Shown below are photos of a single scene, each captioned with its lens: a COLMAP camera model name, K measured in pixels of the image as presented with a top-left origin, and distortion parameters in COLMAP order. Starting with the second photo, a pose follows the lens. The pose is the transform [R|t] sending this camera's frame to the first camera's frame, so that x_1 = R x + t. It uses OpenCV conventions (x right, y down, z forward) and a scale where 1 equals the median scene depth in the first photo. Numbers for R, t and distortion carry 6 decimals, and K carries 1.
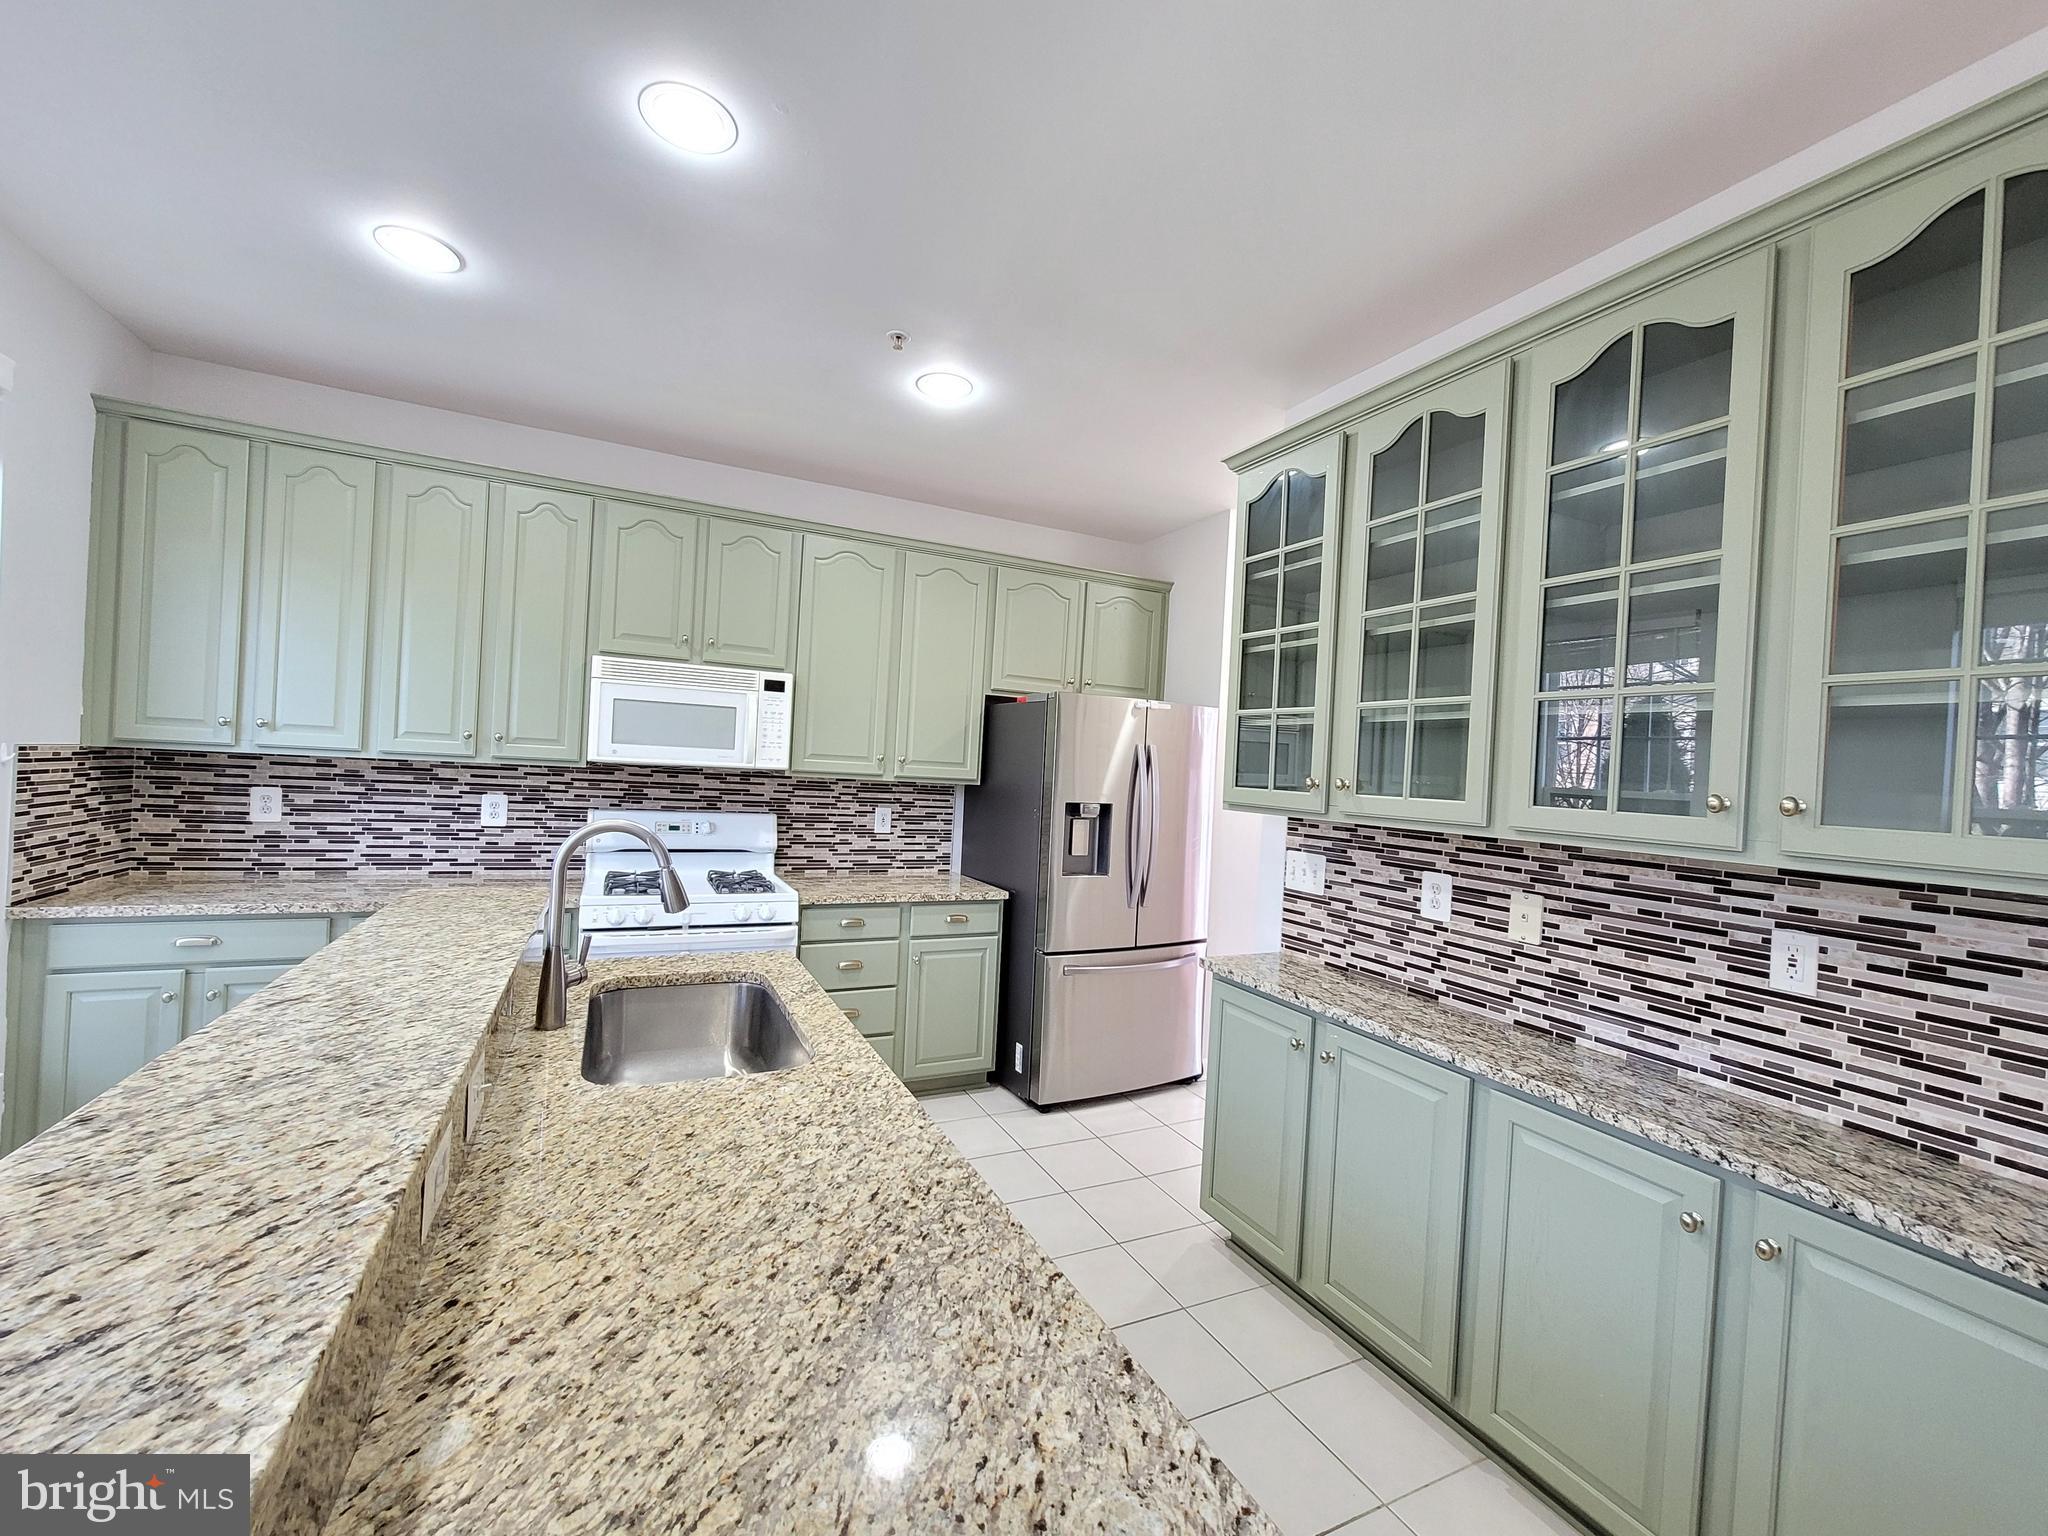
lens RADIAL K [[831.3, 0, 1014.9], [0, 831.3, 769.5], [0, 0, 1]] dist [-0.001530, 0.000701]
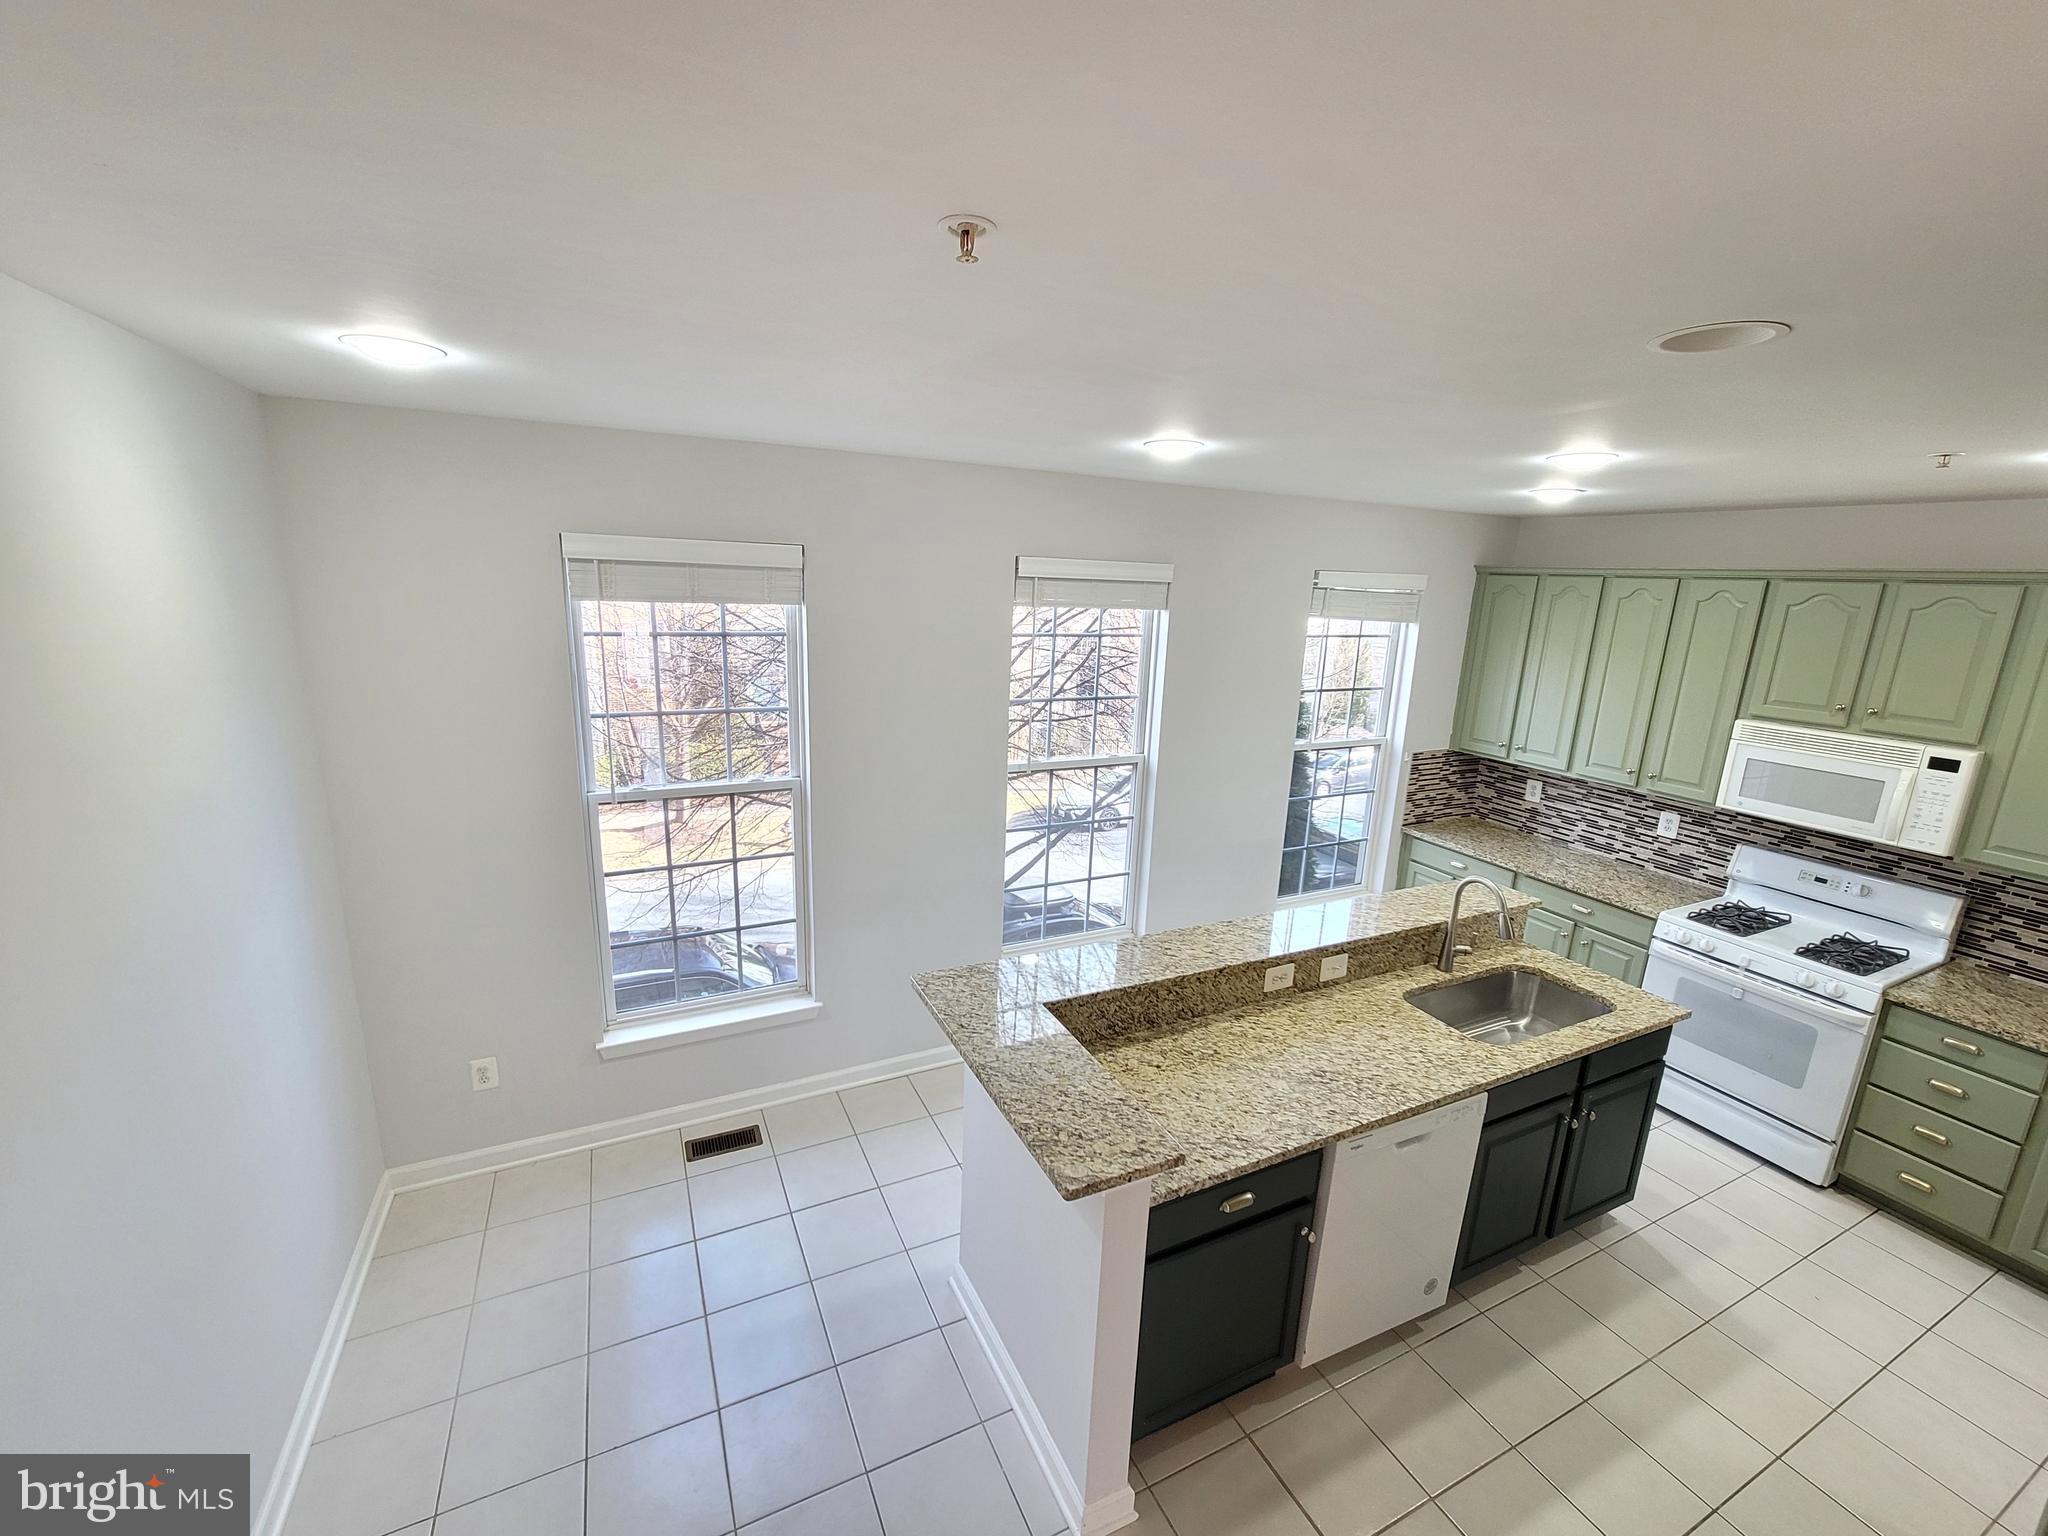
lens RADIAL K [[834.6, 0, 1015.6], [0, 834.6, 772.7], [0, 0, 1]] dist [-0.001545, -0.000772]
pose [[0.004144, 0.179206, -0.983803, 0.627342], [-0.037807, 0.983136, 0.178925, -0.224374], [0.999276, 0.036453, 0.010849, -0.026102]]
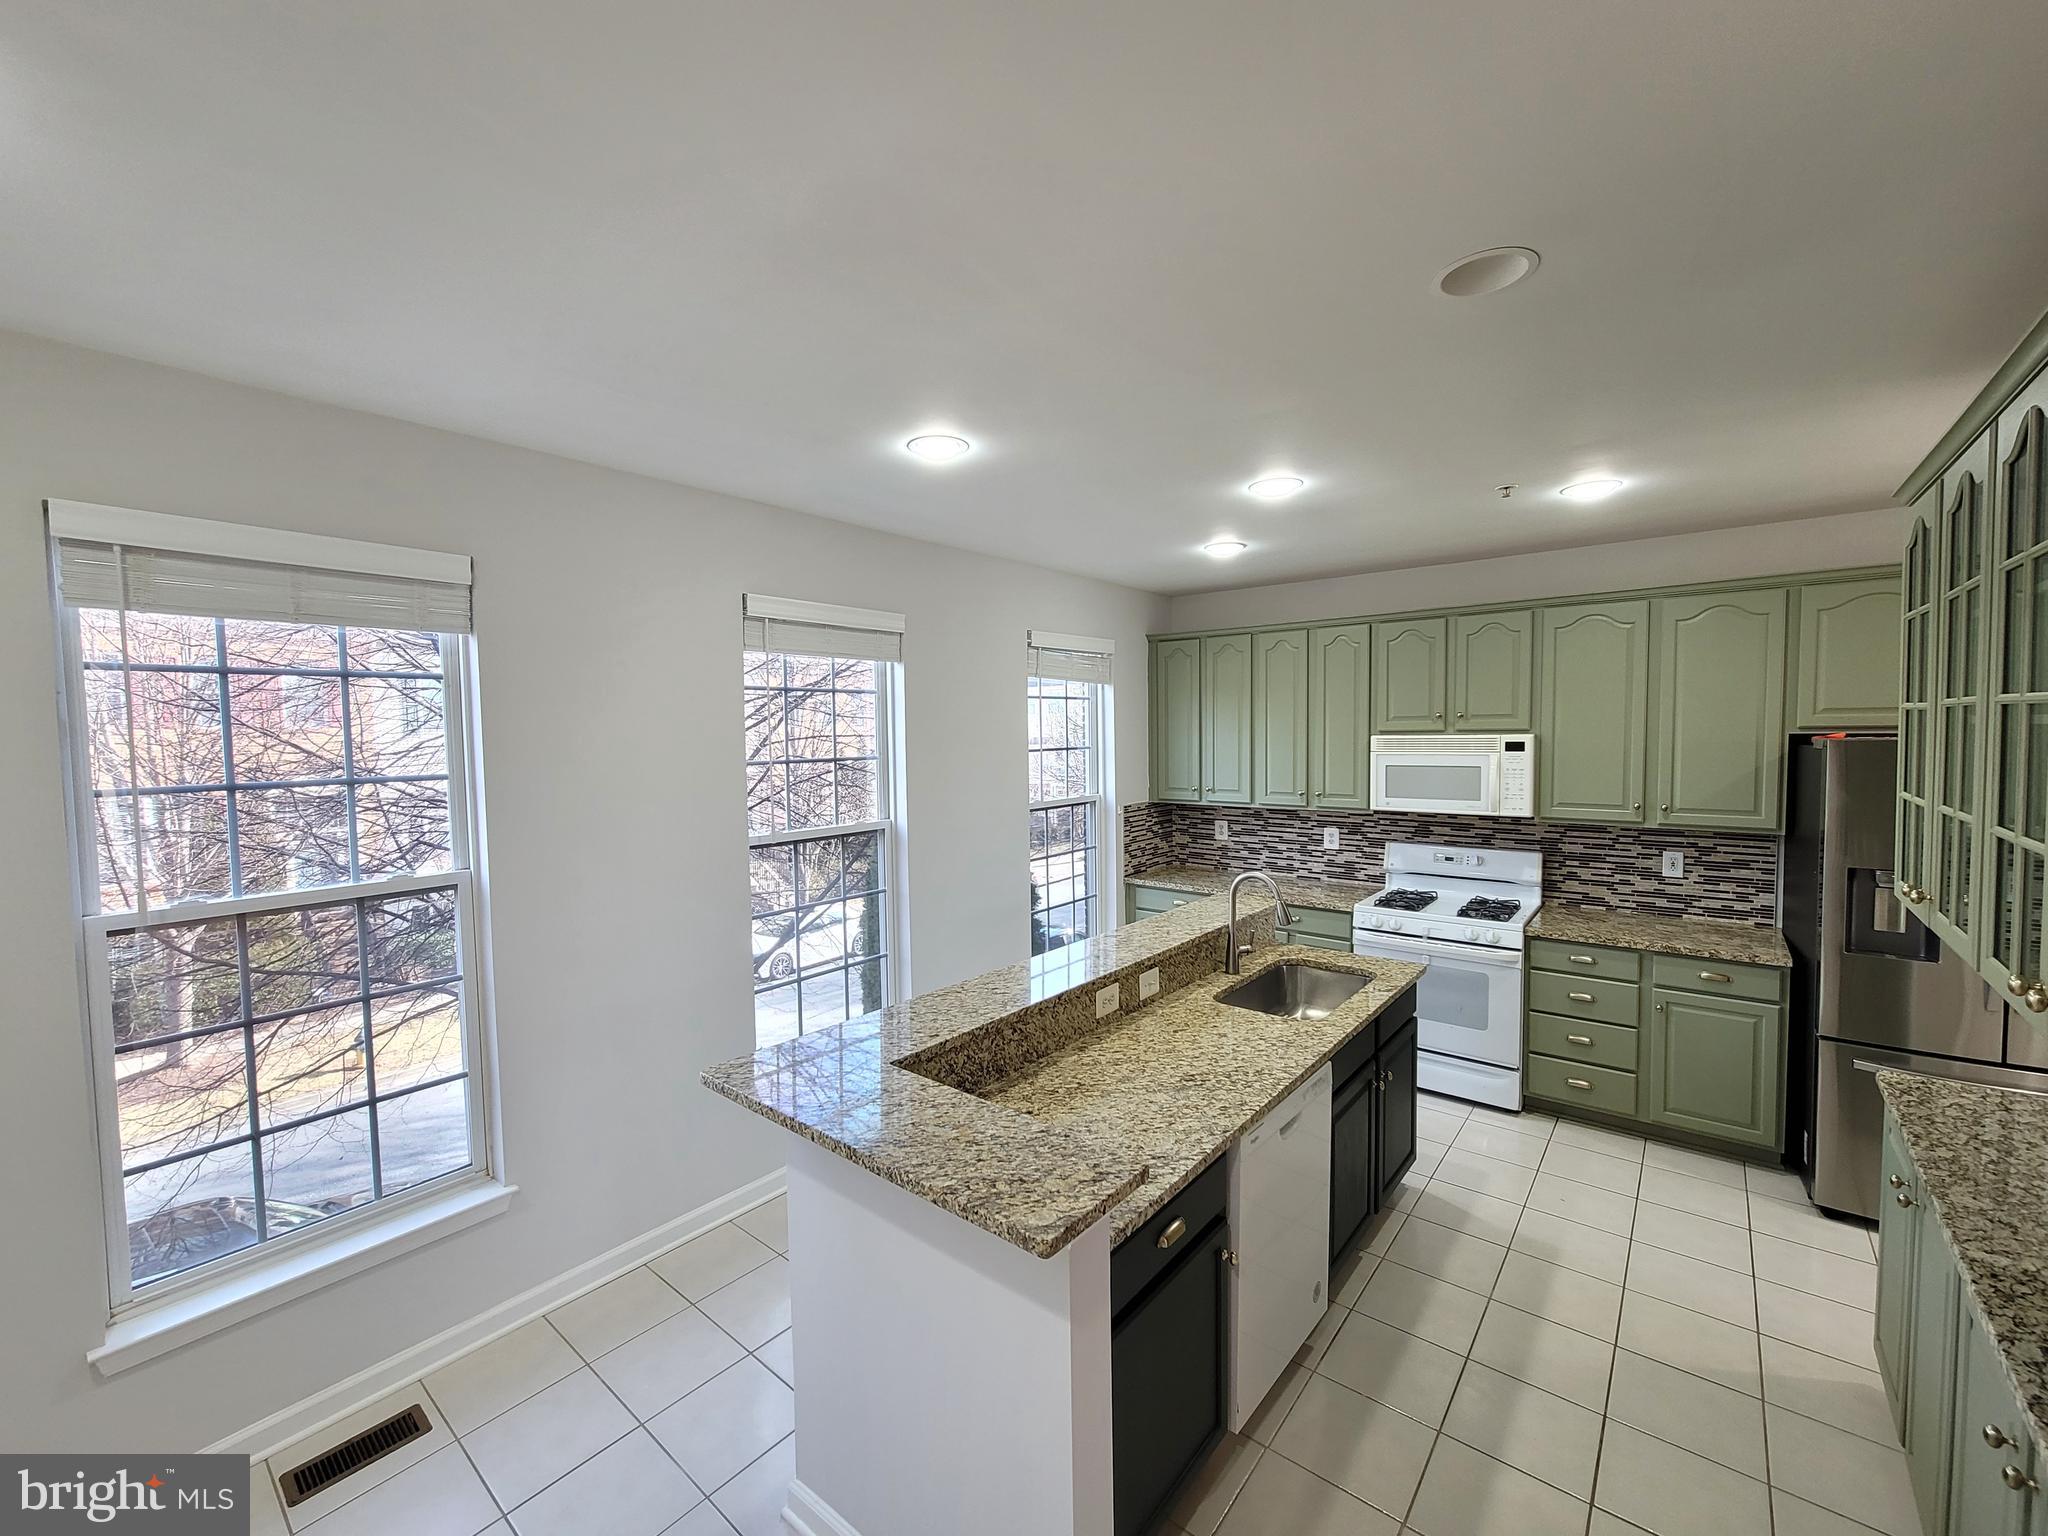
lens RADIAL K [[832.9, 0, 1014.7], [0, 832.9, 775.2], [0, 0, 1]] dist [-0.004395, 0.003970]
pose [[0.415659, -0.008593, -0.909480, 0.507368], [0.034808, 0.999373, 0.006466, -0.095510], [0.908854, -0.034345, 0.415697, -0.141693]]
